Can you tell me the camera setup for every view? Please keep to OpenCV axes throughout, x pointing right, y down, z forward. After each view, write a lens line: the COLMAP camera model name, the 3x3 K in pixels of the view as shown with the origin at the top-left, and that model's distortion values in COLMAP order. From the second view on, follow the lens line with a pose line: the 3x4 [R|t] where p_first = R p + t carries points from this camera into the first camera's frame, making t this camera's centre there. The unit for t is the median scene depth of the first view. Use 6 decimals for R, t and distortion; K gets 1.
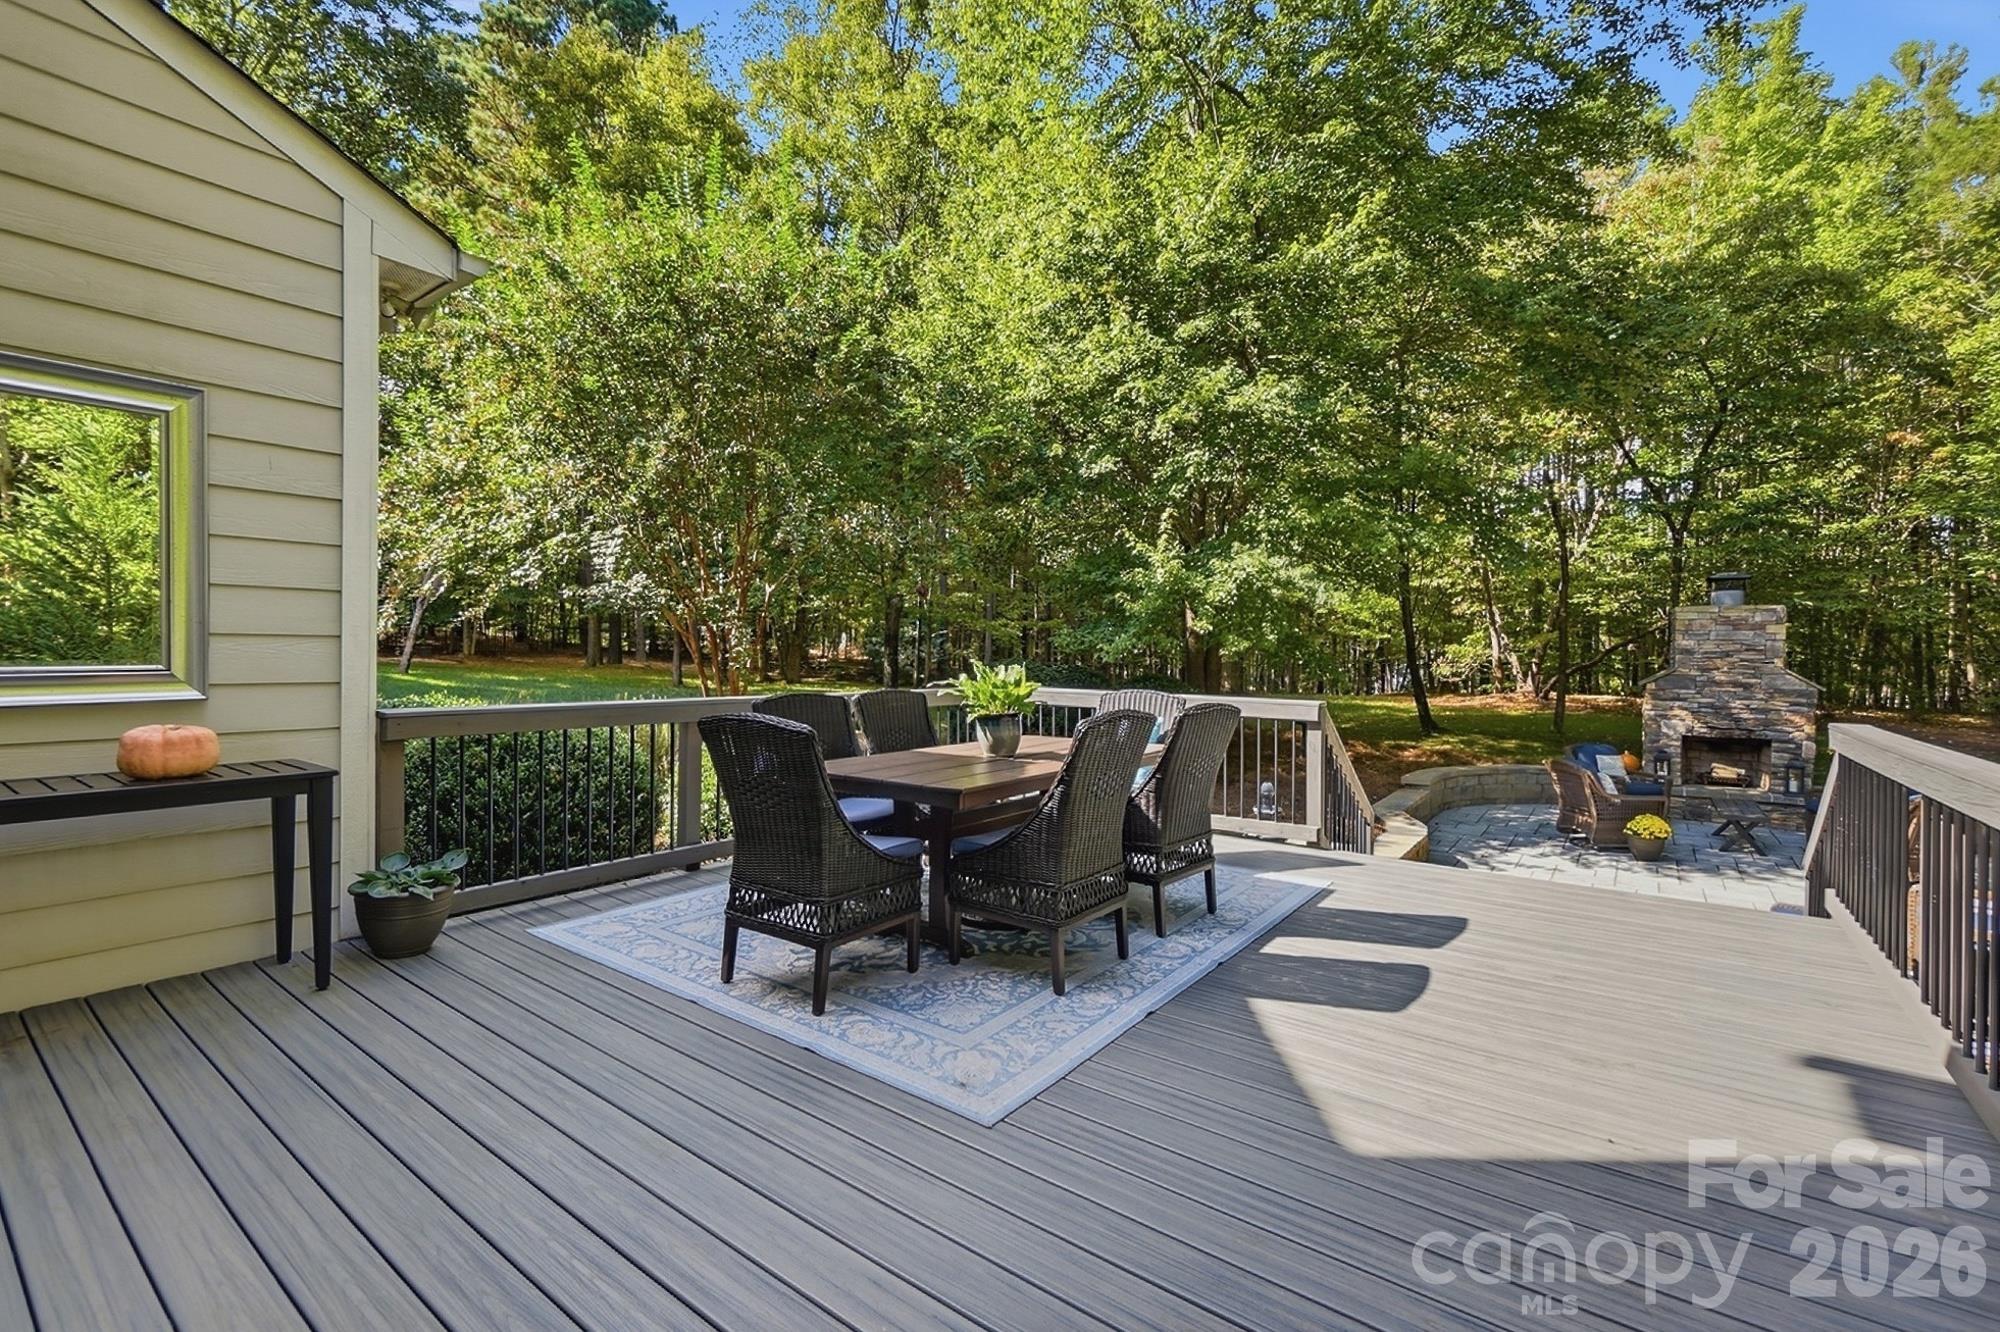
lens RADIAL K [[863.5, 0, 1003.9], [0, 863.5, 660.3], [0, 0, 1]] dist [-0.000356, 0.000248]
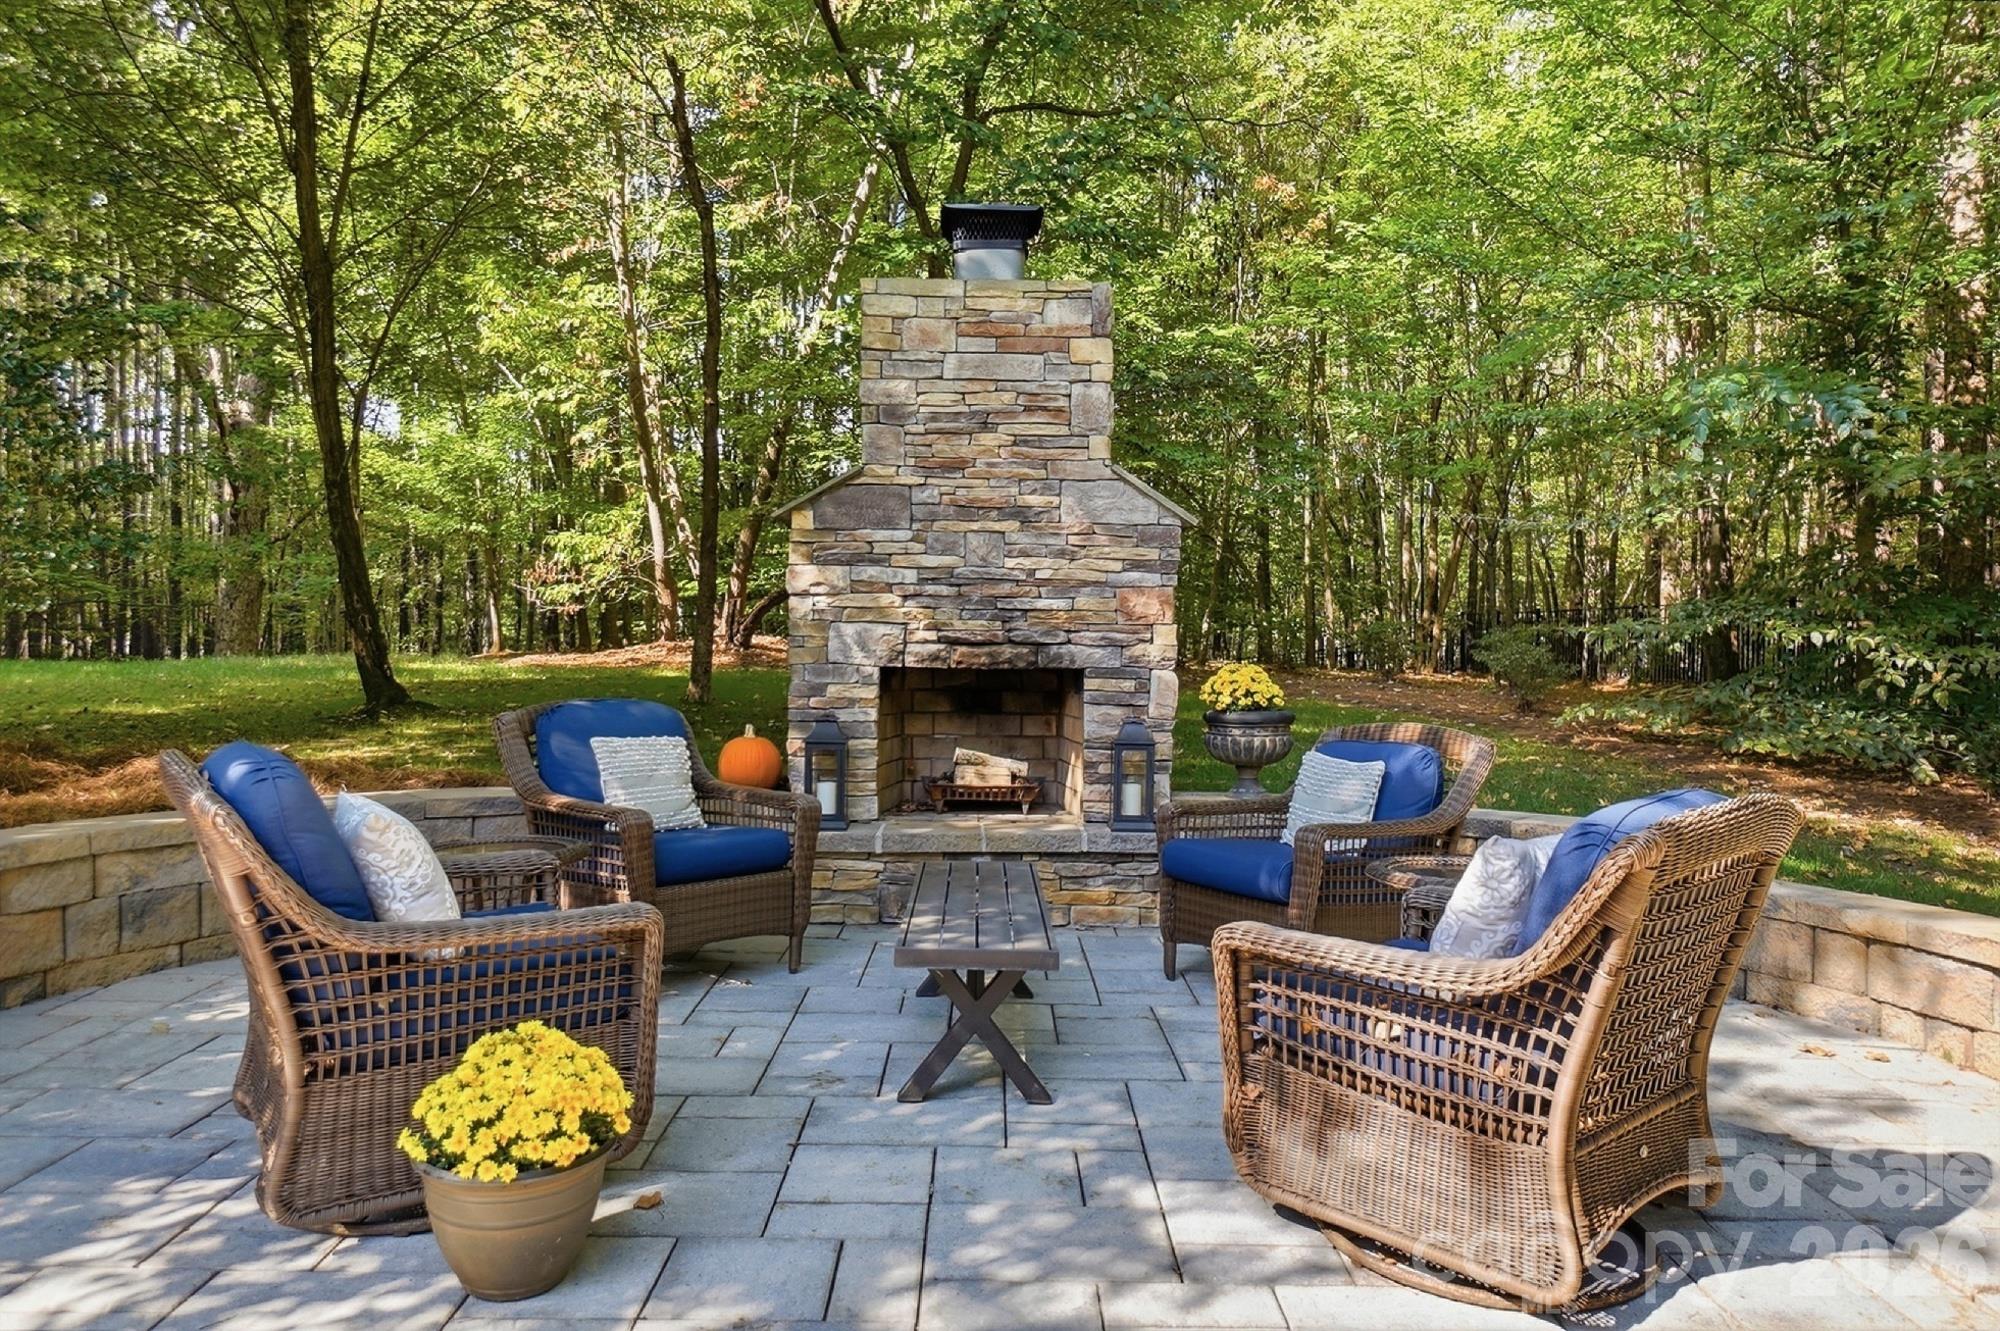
lens RADIAL K [[863.5, 0, 1006.2], [0, 863.5, 674.8], [0, 0, 1]] dist [-0.000356, 0.000248]
pose [[0.806886, 0.003928, 0.590693, 0.641809], [0.003596, 0.999927, -0.011562, 0.095166], [-0.590696, 0.011453, 0.806813, 0.719251]]
